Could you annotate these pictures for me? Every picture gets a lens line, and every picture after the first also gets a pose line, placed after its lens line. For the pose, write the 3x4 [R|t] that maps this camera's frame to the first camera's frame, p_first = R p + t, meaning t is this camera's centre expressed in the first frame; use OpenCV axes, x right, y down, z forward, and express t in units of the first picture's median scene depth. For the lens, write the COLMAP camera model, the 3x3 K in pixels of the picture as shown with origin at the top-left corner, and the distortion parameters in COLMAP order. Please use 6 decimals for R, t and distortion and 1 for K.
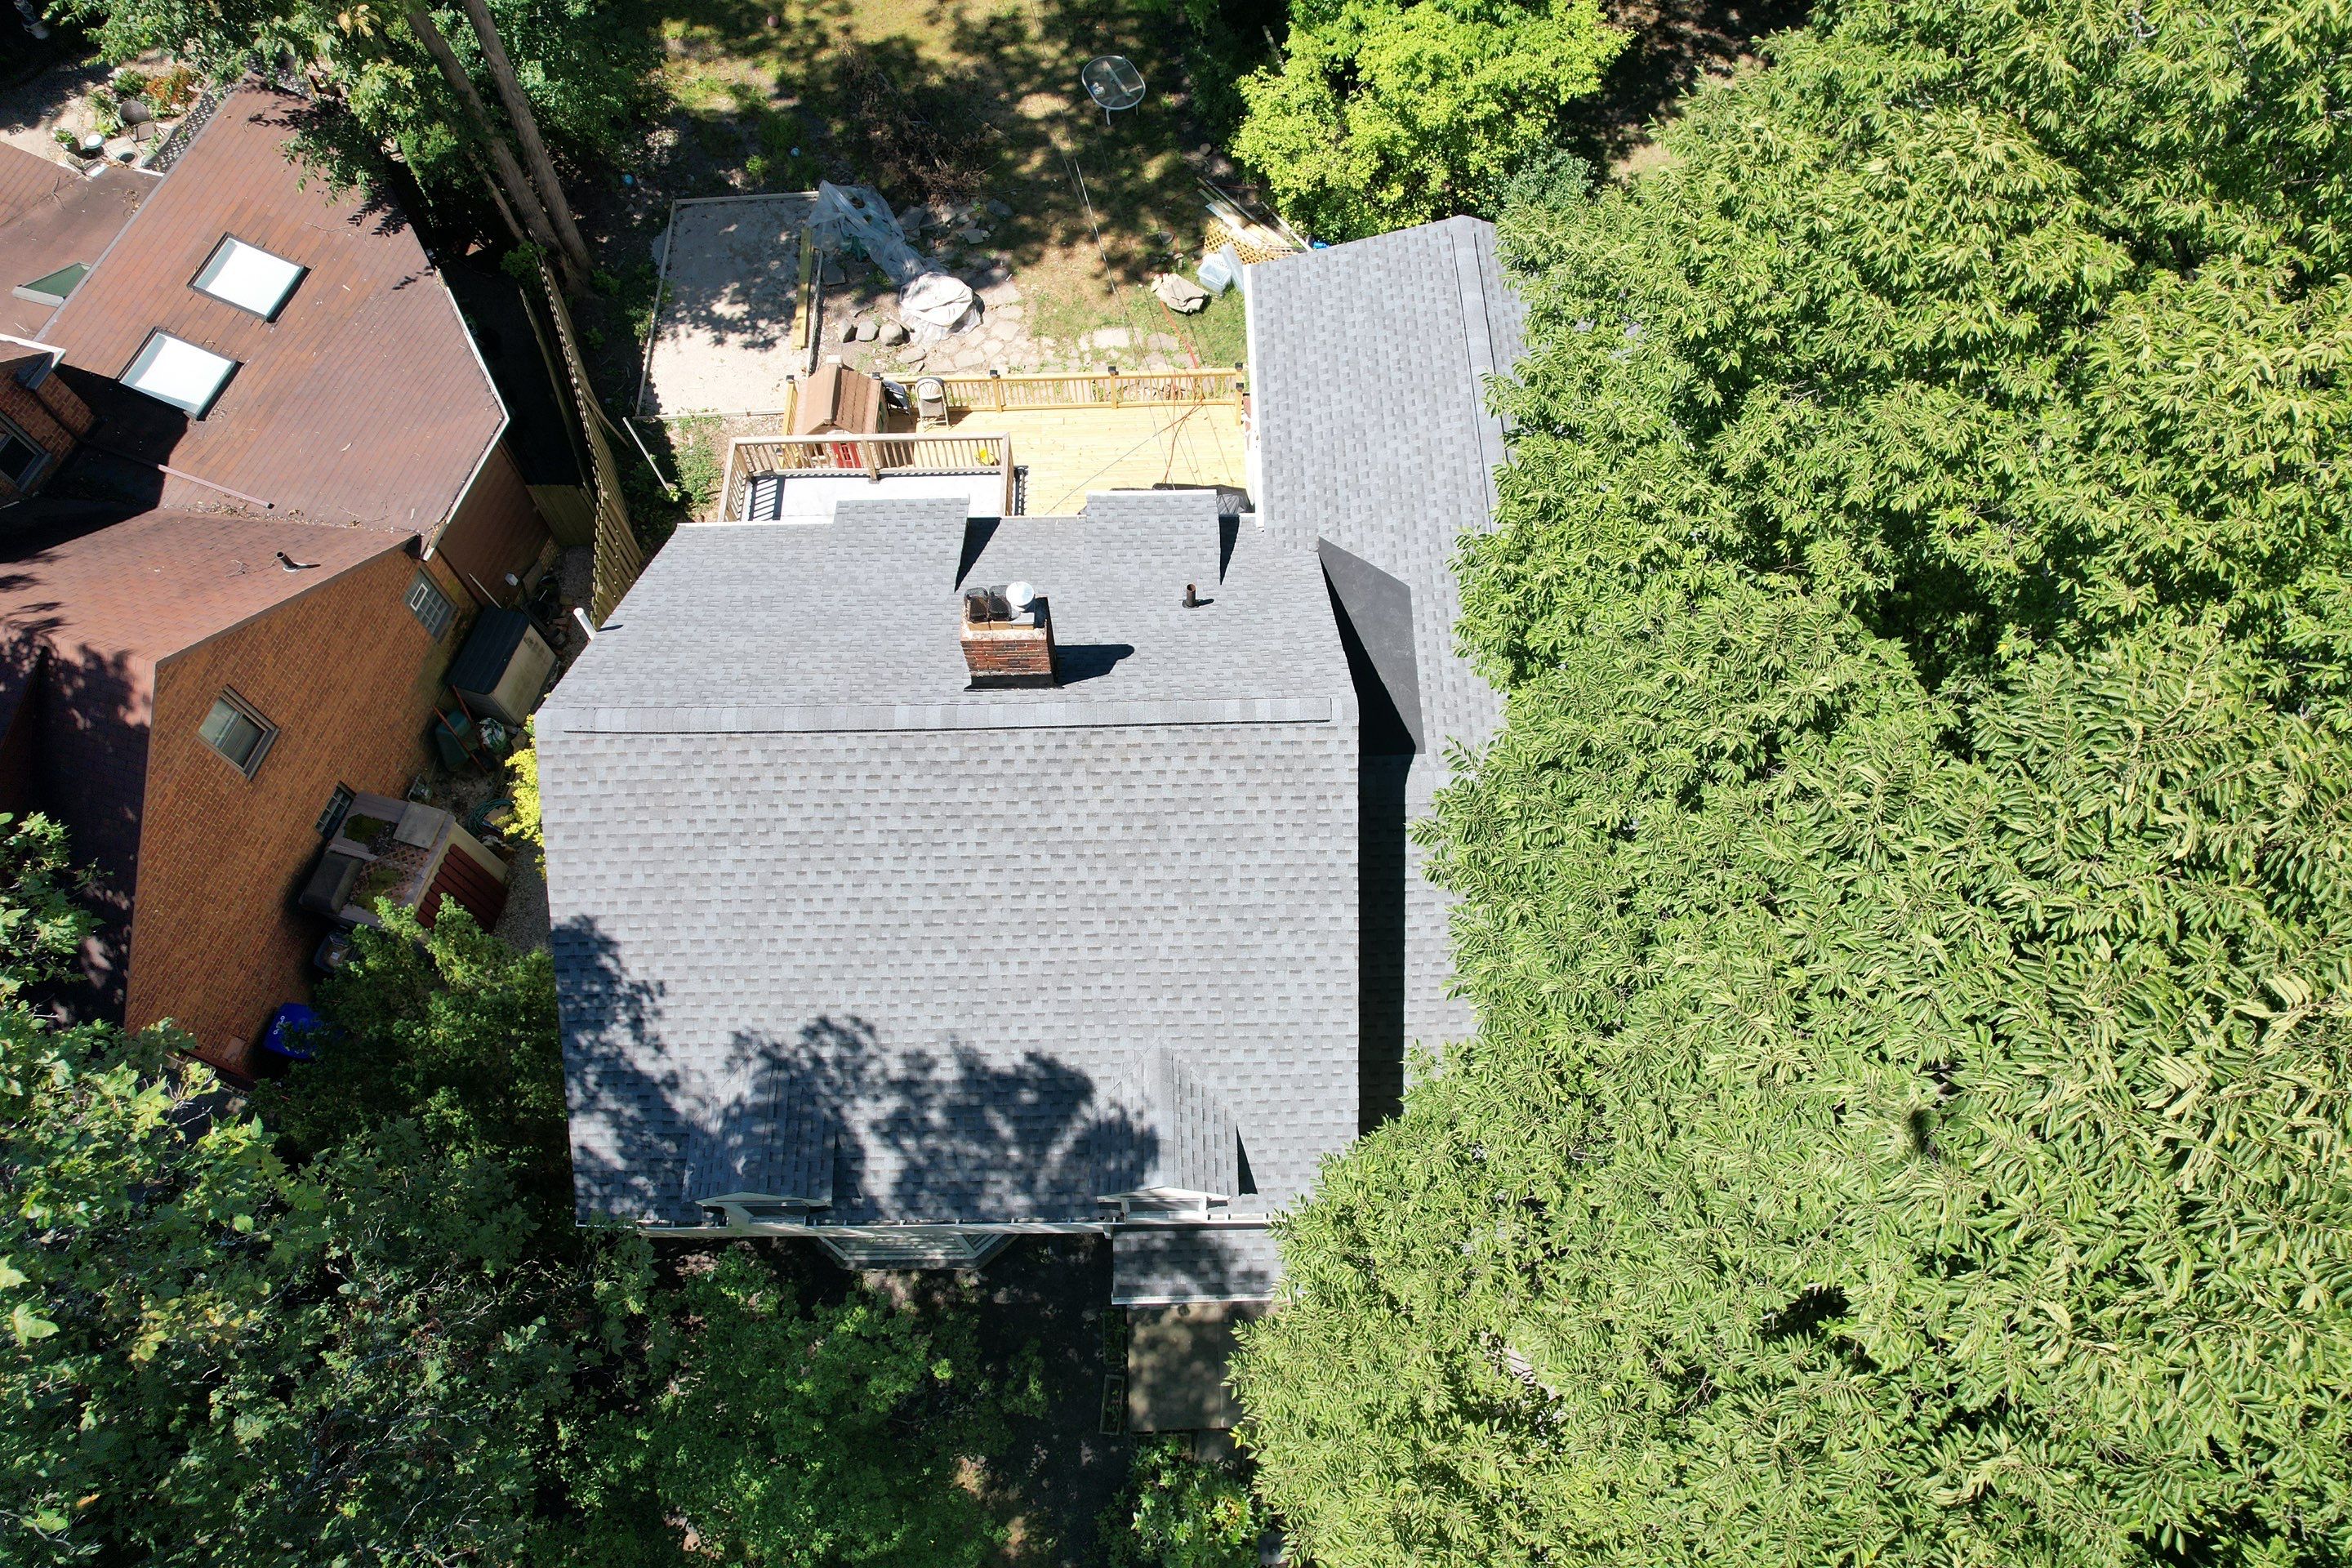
lens RADIAL K [[1498.6, 0, 1167.5], [0, 1498.6, 785.1], [0, 0, 1]] dist [-0.073435, 0.075245]
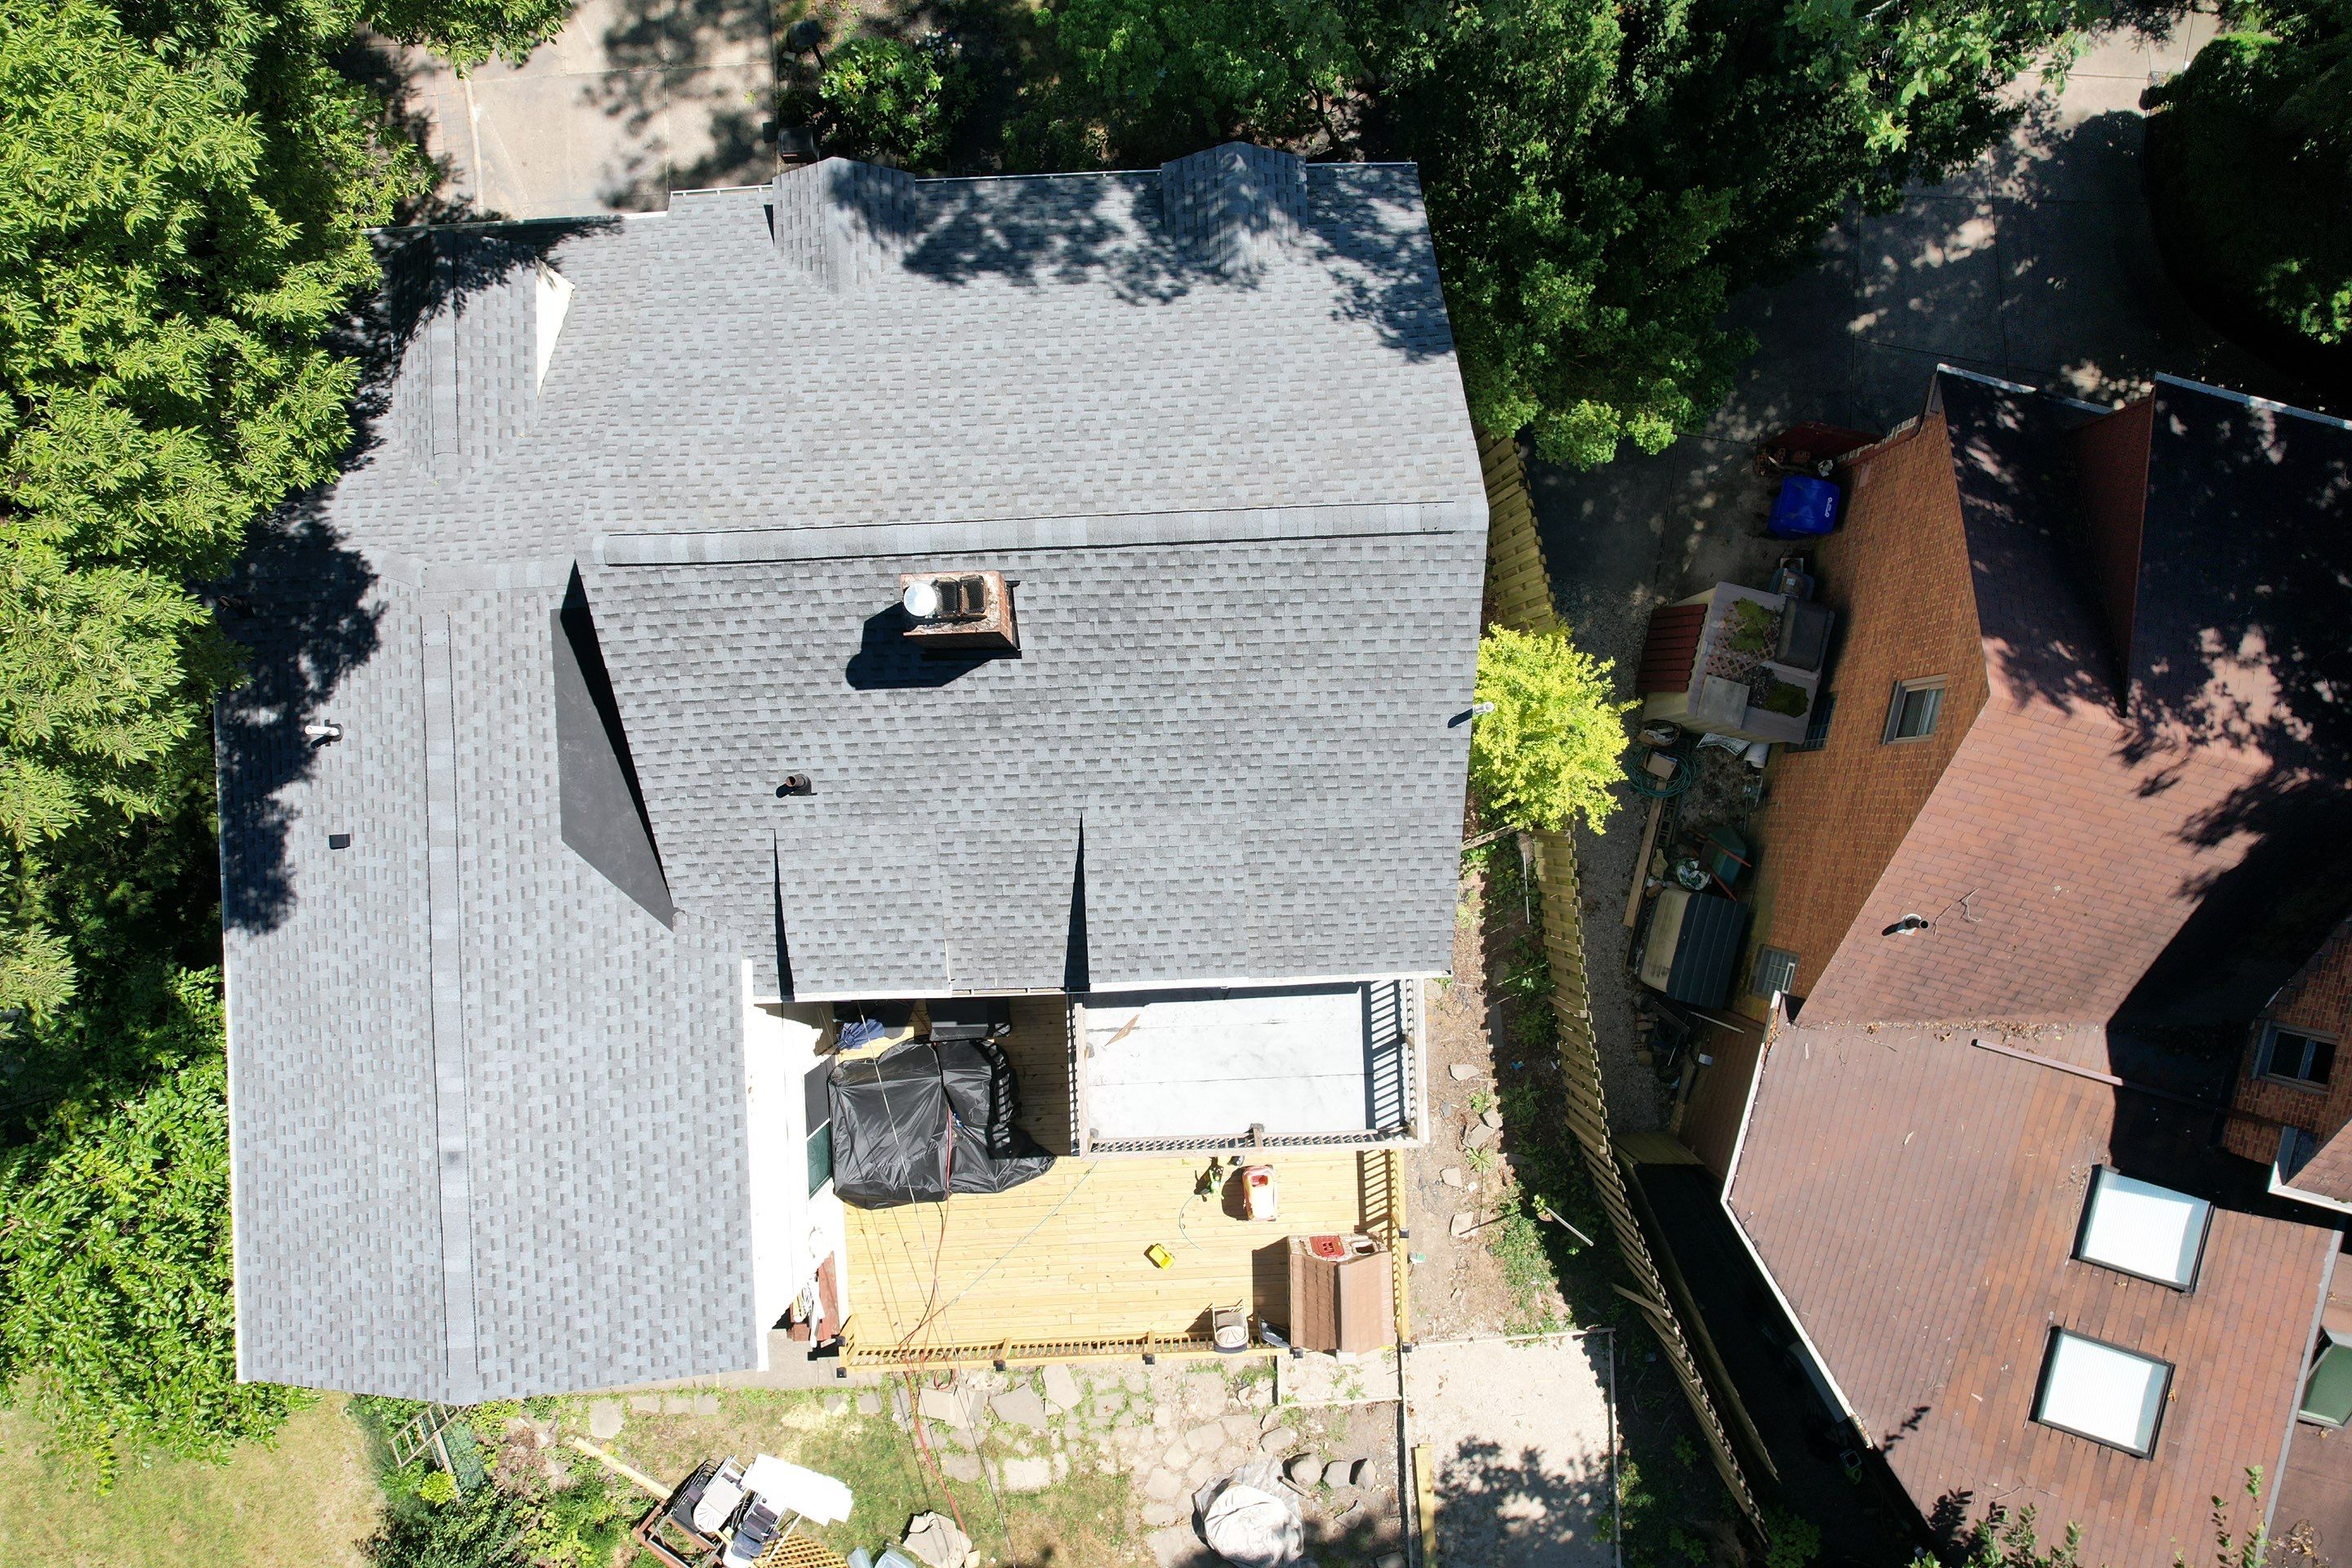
lens RADIAL K [[1499.5, 0, 1169.1], [0, 1499.5, 787.4], [0, 0, 1]] dist [-0.067445, 0.056066]
pose [[-0.999585, 0.024847, 0.014541, -0.172118], [-0.016042, -0.900117, 0.435352, -0.407225], [0.023906, 0.434939, 0.900143, 0.182323]]
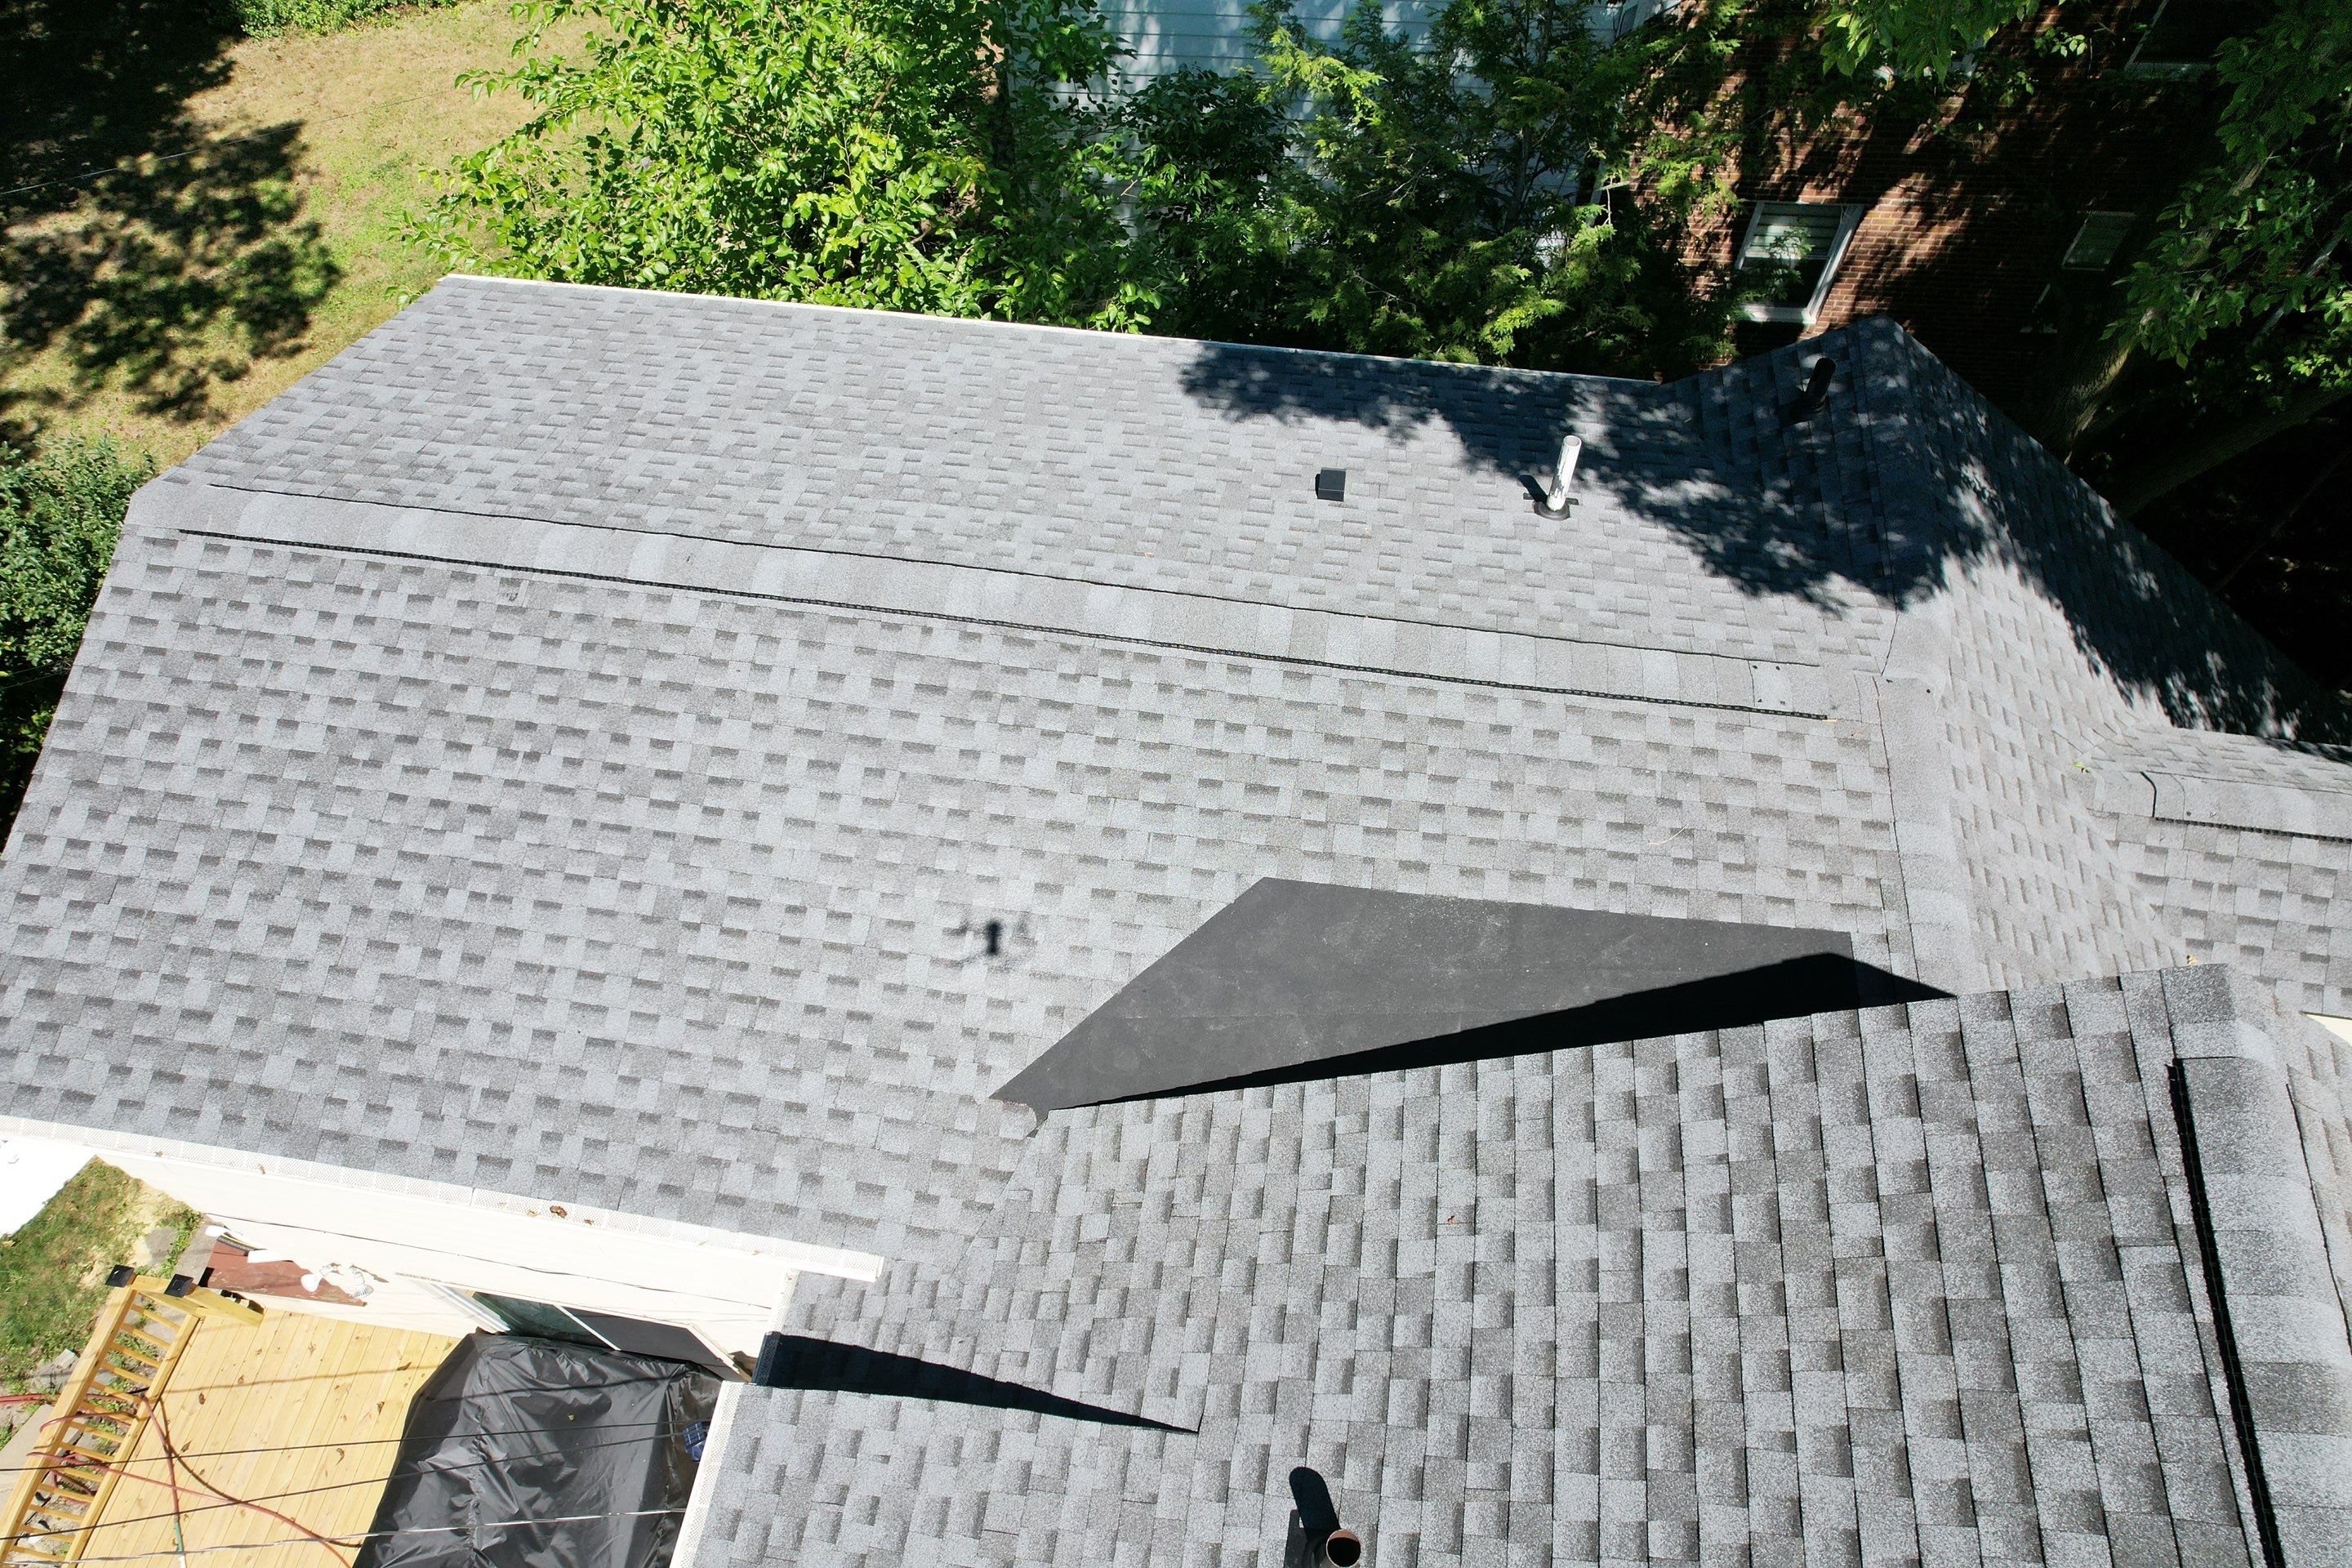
lens RADIAL K [[1505.8, 0, 1168.7], [0, 1505.8, 787.1], [0, 0, 1]] dist [-0.077515, 0.067378]
pose [[0.162252, -0.822168, 0.545632, -0.017396], [0.894142, 0.356381, 0.271115, -0.215798], [-0.417355, 0.443883, 0.792958, 0.599011]]
